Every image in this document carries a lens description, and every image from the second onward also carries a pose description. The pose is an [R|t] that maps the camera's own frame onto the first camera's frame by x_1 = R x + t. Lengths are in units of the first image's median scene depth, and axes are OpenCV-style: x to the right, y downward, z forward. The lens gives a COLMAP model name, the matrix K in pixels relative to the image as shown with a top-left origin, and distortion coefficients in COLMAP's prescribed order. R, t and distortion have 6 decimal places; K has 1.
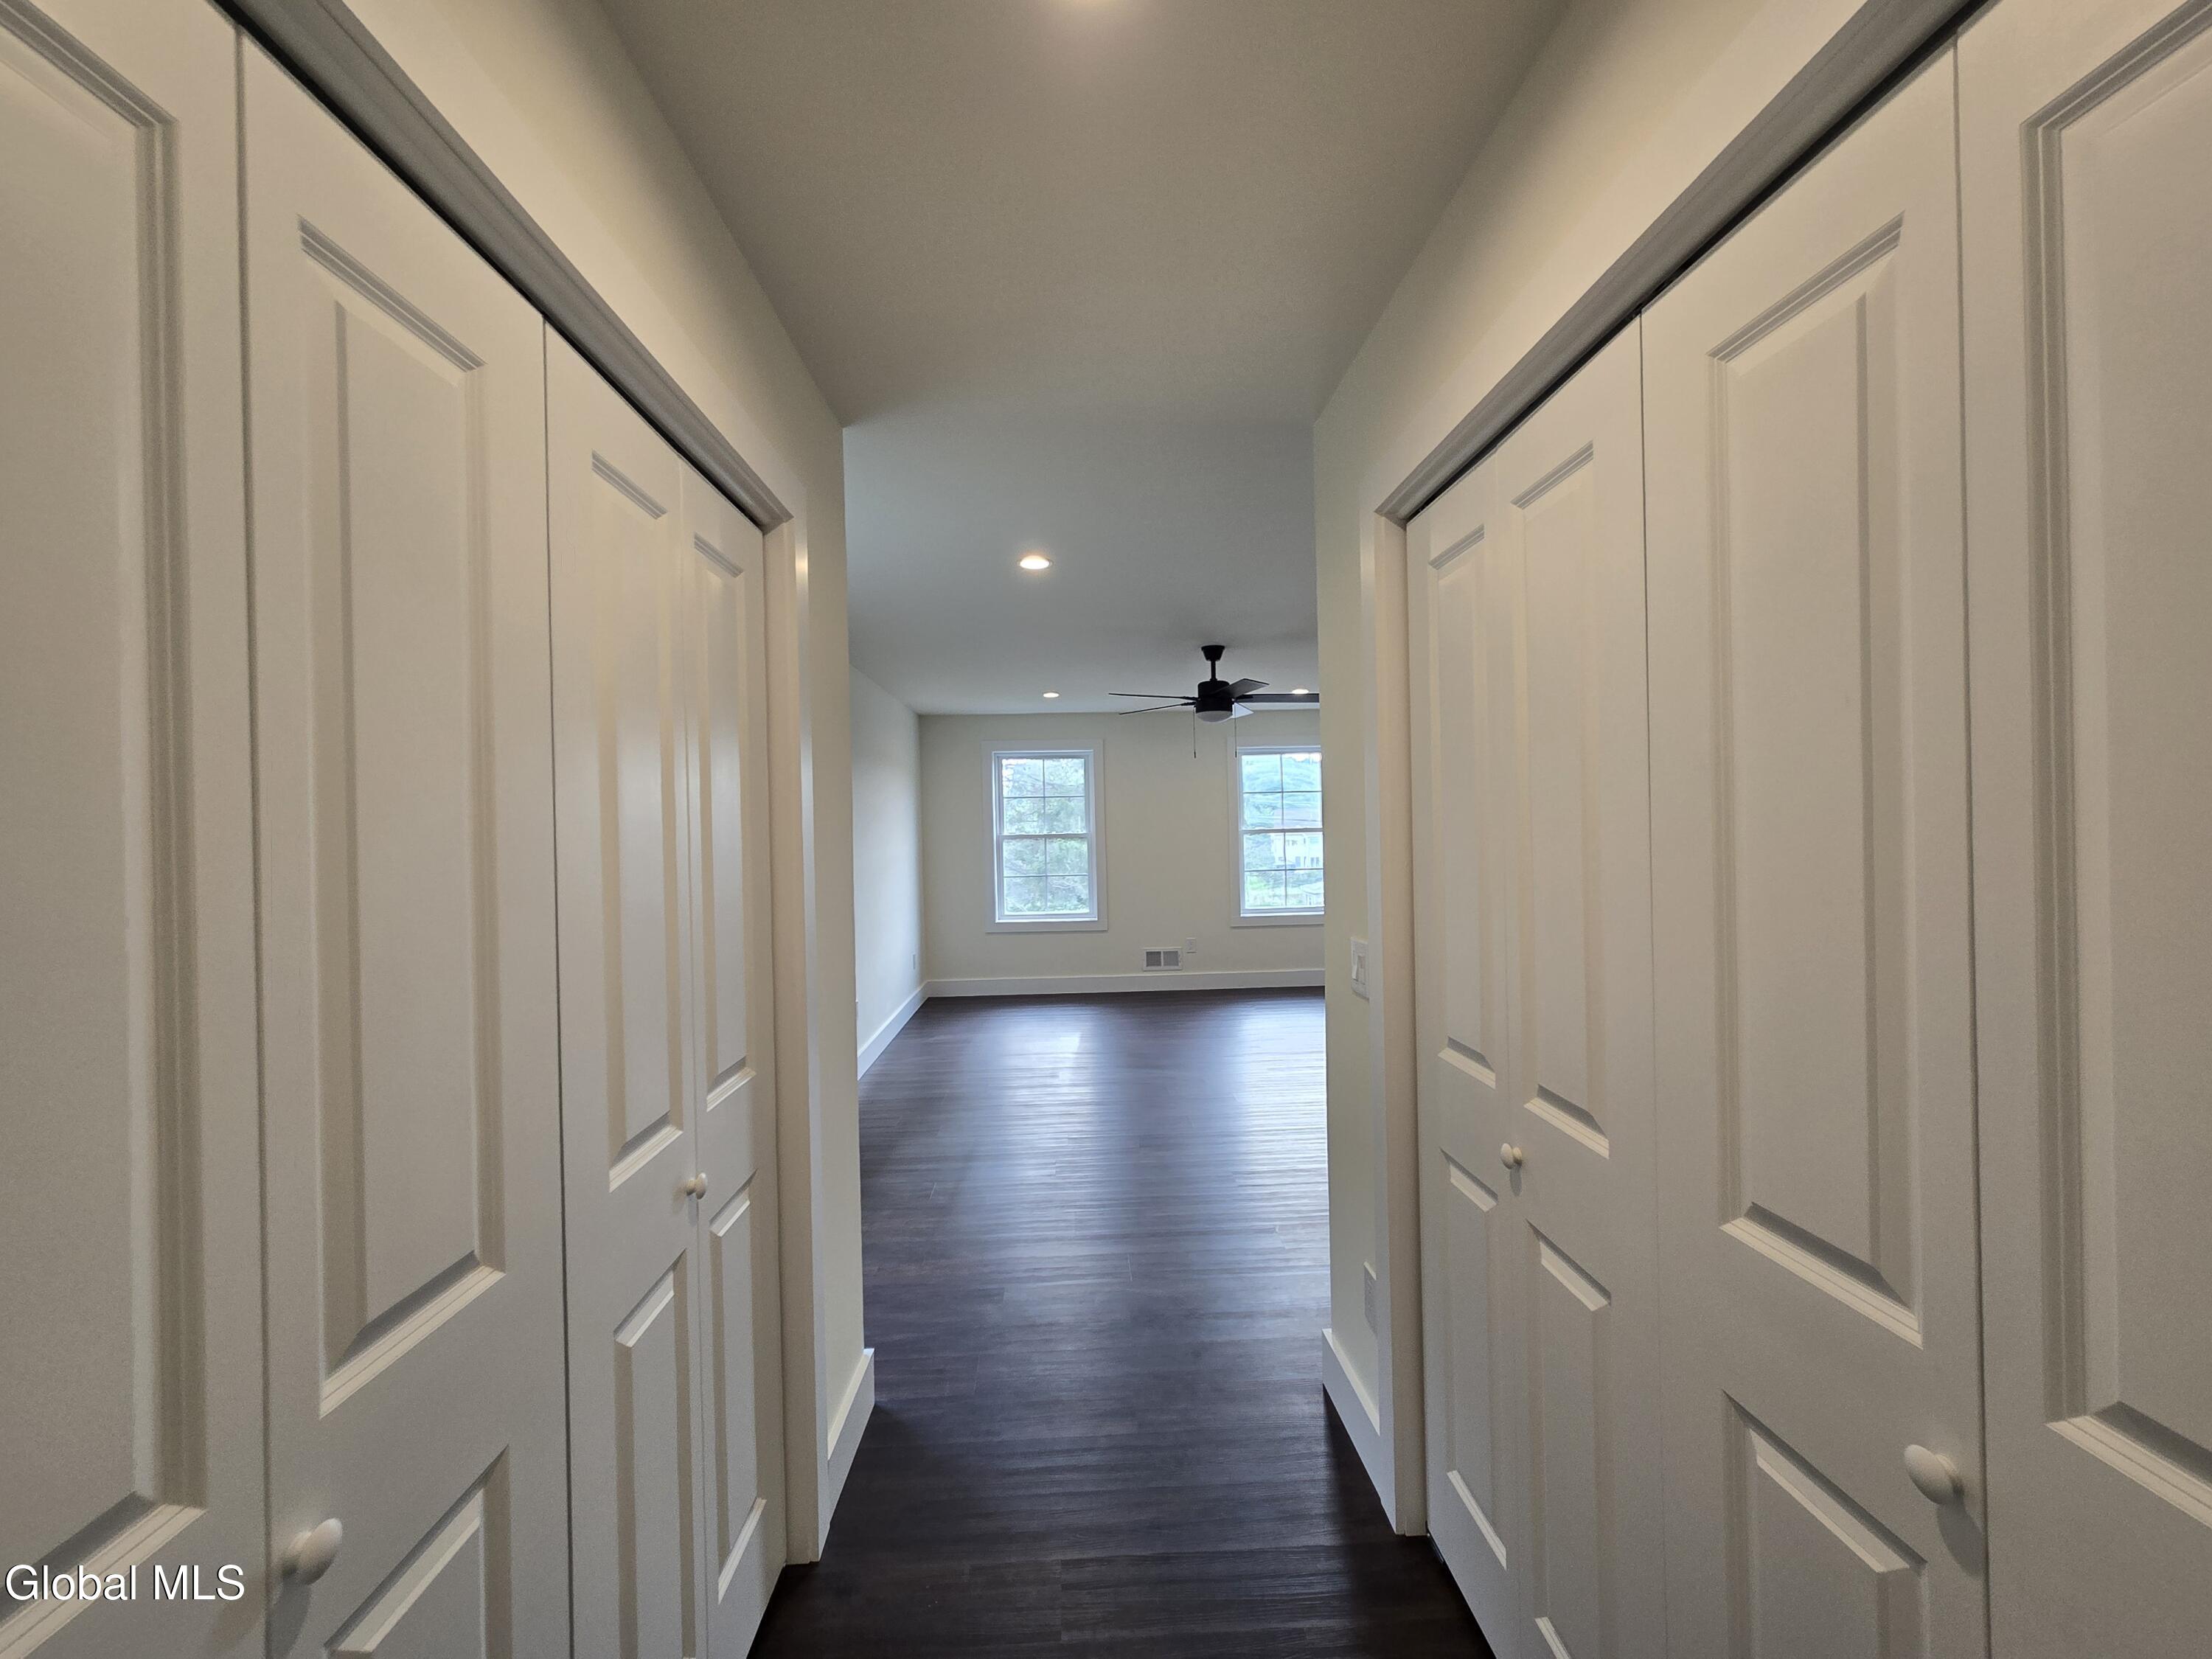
lens RADIAL K [[908.6, 0, 1099.9], [0, 908.6, 821.3], [0, 0, 1]] dist [0.009488, 0.000590]
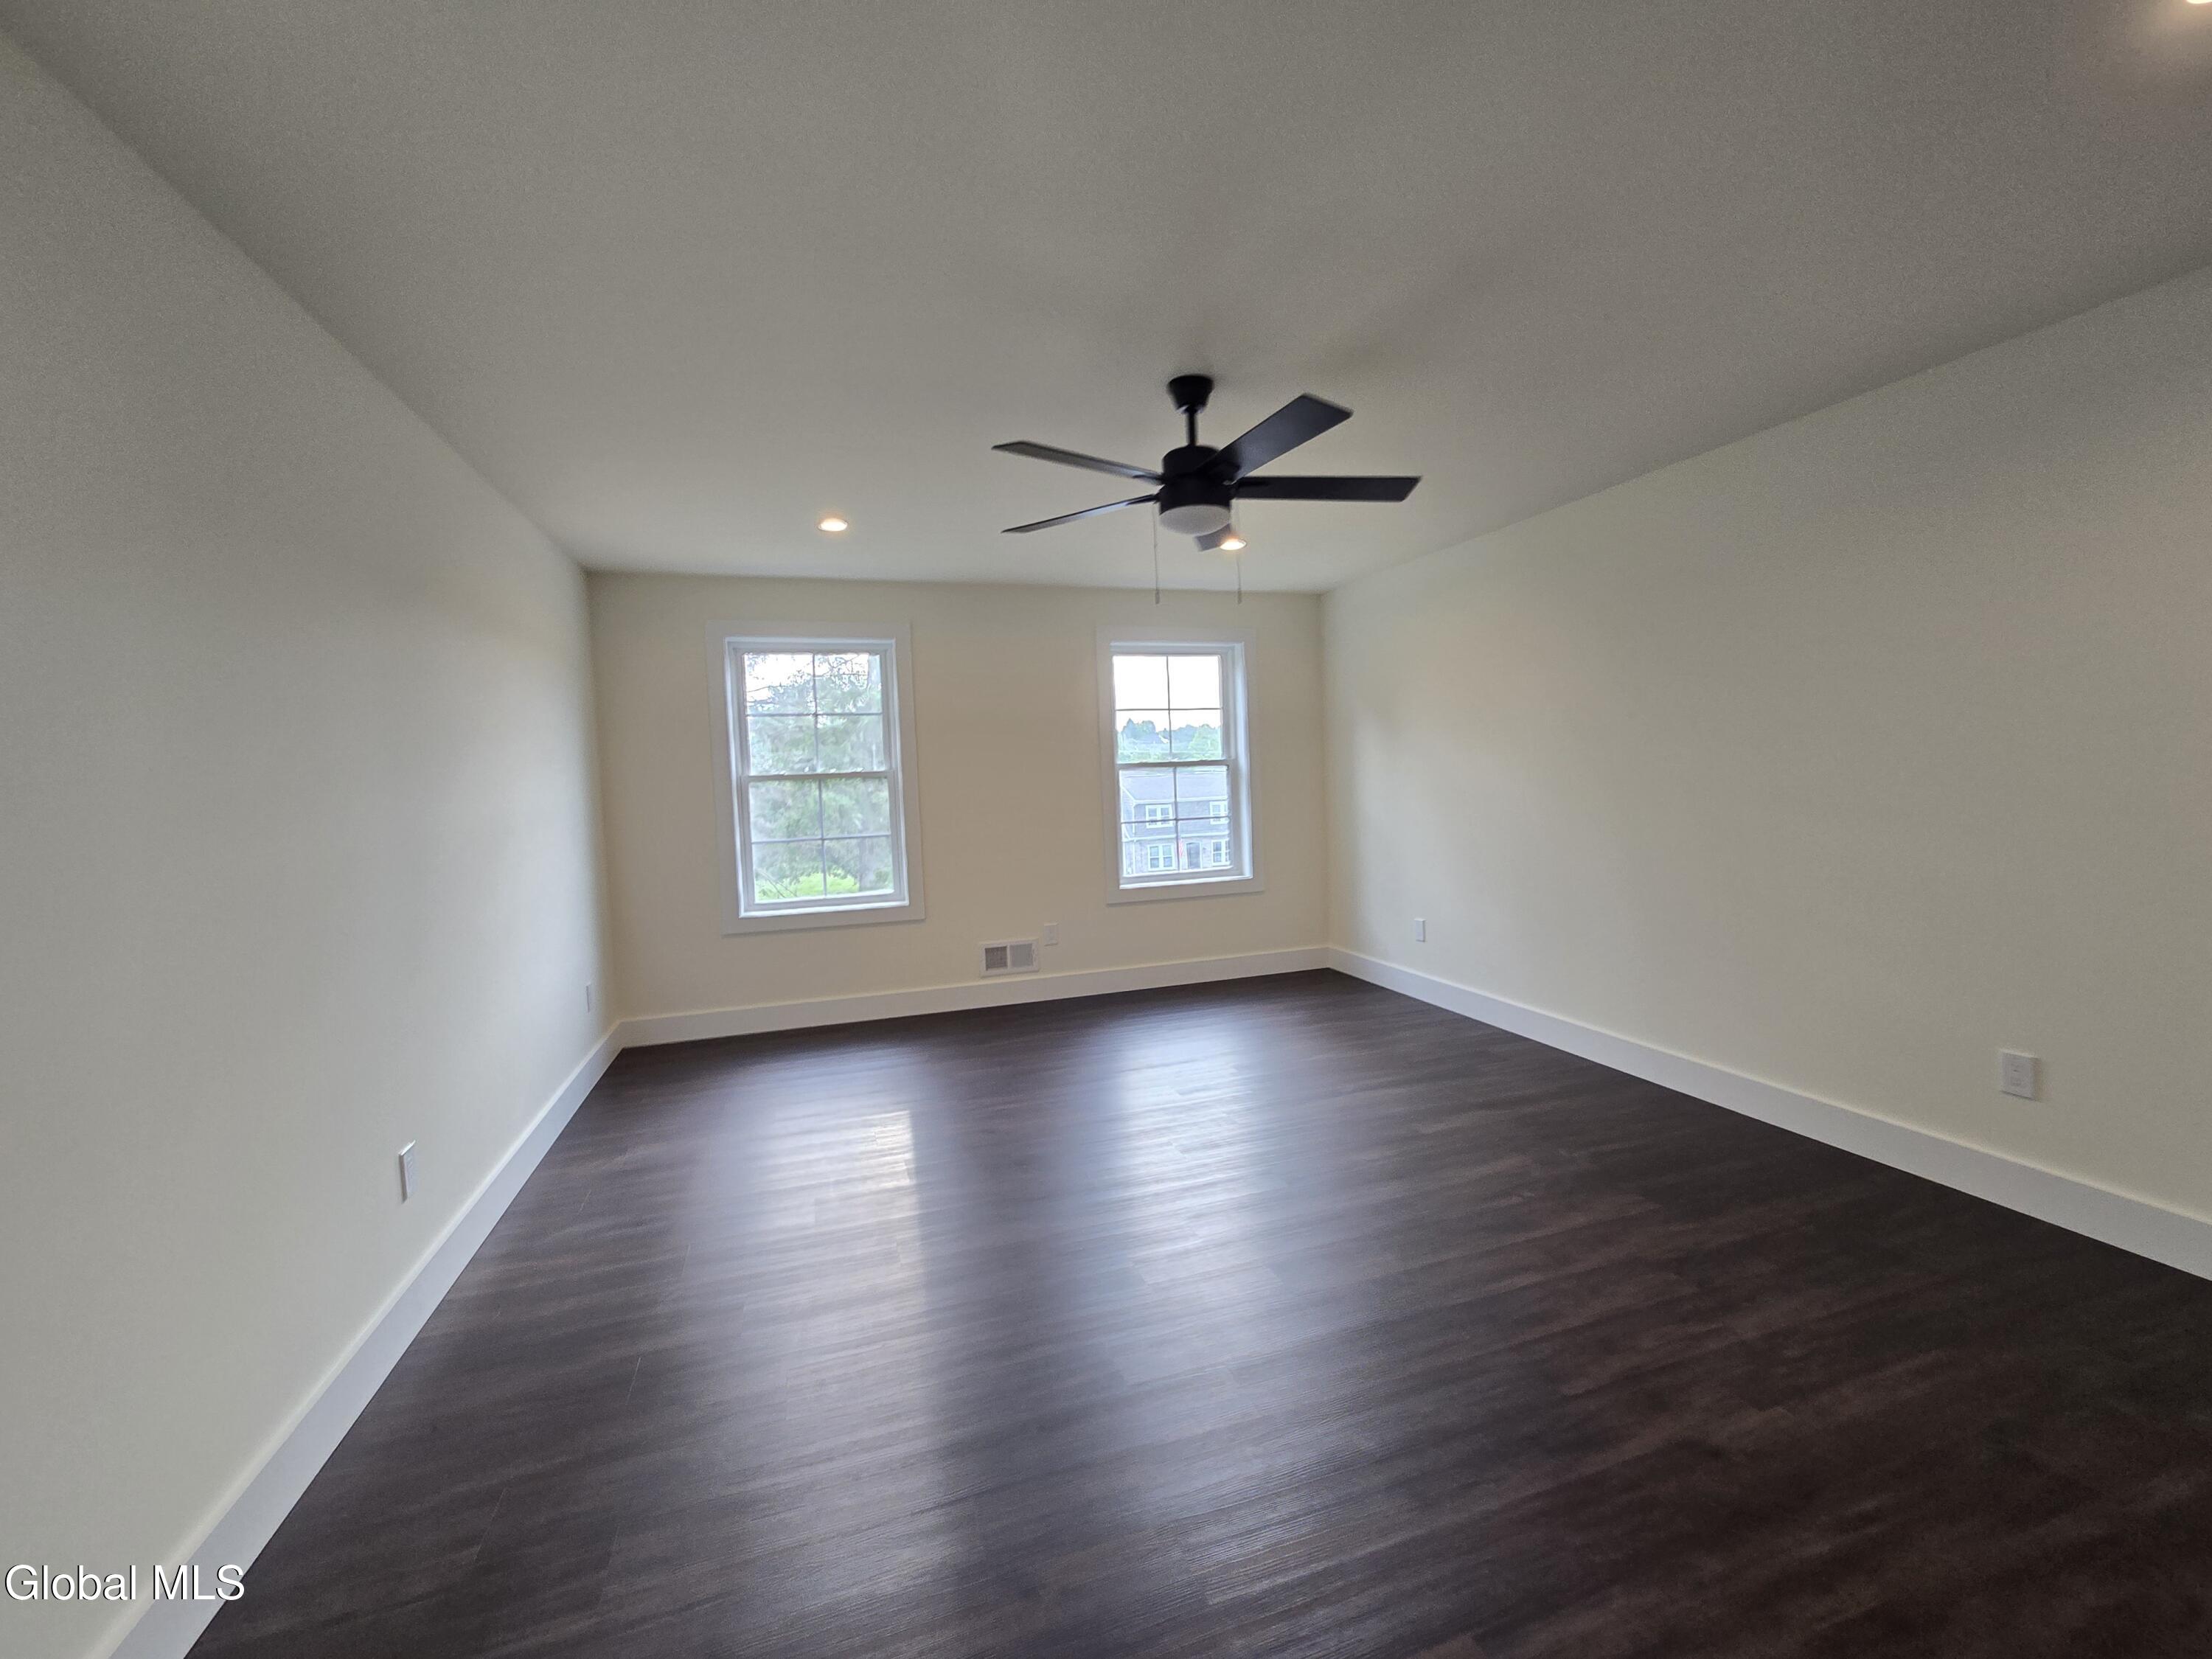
lens RADIAL K [[908.6, 0, 1116.6], [0, 908.6, 826.3], [0, 0, 1]] dist [0.009488, 0.000590]
pose [[0.965900, -0.024419, 0.257763, -0.025402], [0.003541, 0.996696, 0.081150, 0.000565], [-0.258893, -0.077469, 0.962794, 0.339730]]
